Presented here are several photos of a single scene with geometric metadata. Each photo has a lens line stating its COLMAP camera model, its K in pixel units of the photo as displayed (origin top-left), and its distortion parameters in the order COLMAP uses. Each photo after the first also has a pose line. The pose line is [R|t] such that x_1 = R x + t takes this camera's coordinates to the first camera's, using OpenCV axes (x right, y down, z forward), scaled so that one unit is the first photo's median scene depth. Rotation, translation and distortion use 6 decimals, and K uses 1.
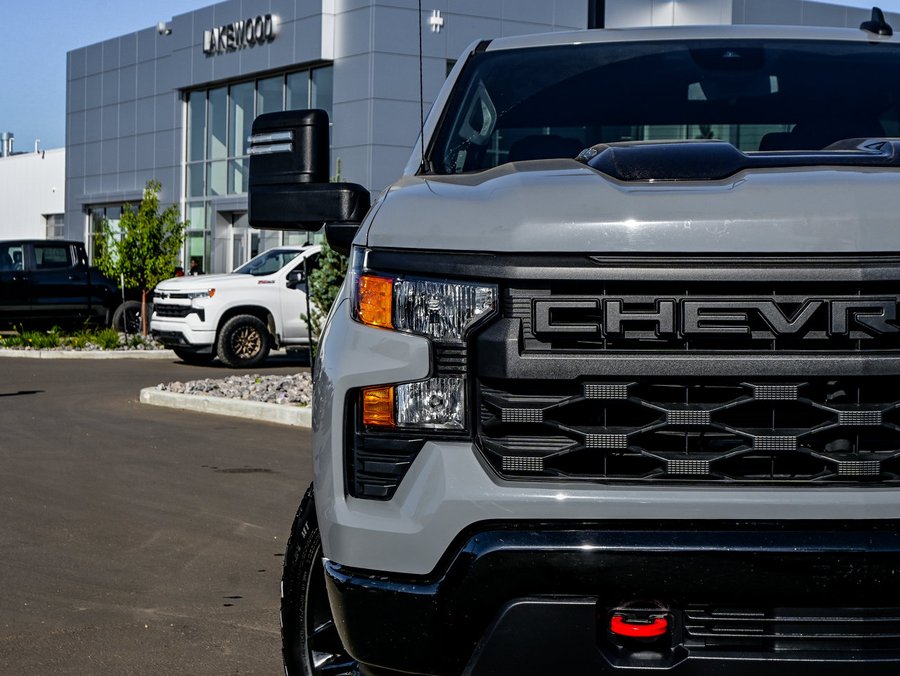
lens RADIAL K [[1880.7, 0, 457.3], [0, 1880.7, 331.5], [0, 0, 1]] dist [0.067421, 0.000000]
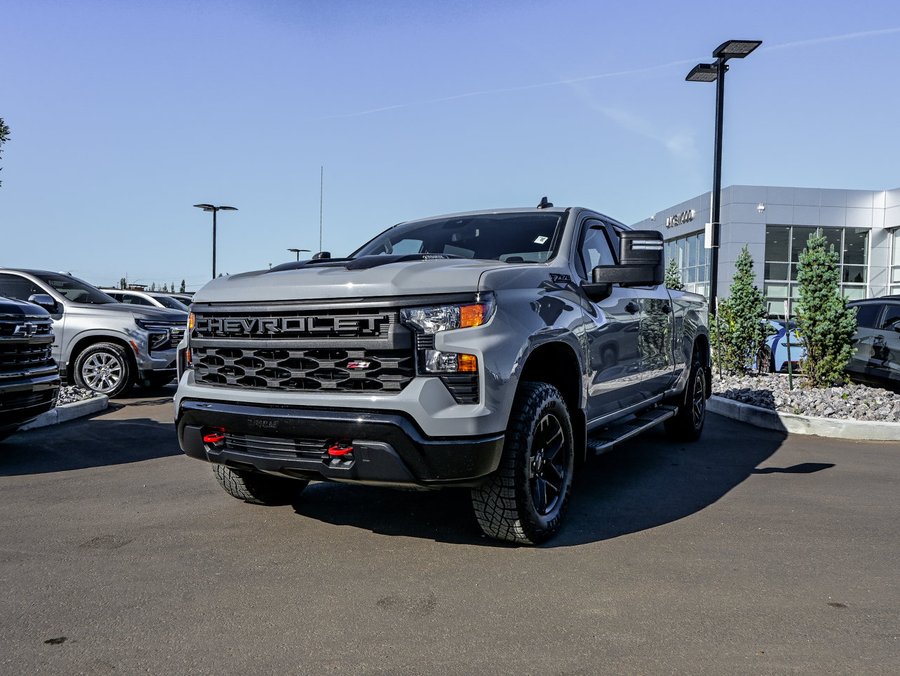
lens RADIAL K [[740.0, 0, 450.2], [0, 740.0, 339.1], [0, 0, 1]] dist [0.004672, 0.006855]
pose [[0.862096, 0.011550, -0.506614, 0.888911], [-0.013190, 0.999913, 0.000351, 0.007303], [0.506574, 0.006380, 0.862173, 0.232610]]
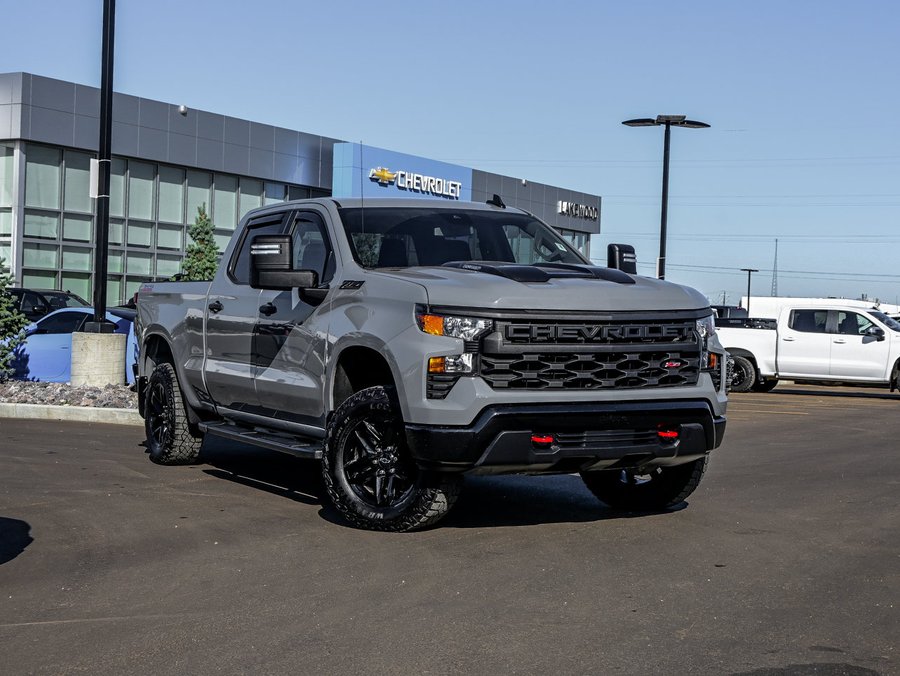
lens RADIAL K [[1705.8, 0, 450.9], [0, 1705.8, 336.8], [0, 0, 1]] dist [0.022766, 0.000000]
pose [[0.877301, 0.004033, 0.479923, -1.219036], [-0.002313, 0.999989, -0.004174, 0.010728], [-0.479935, 0.002552, 0.877300, -1.161524]]
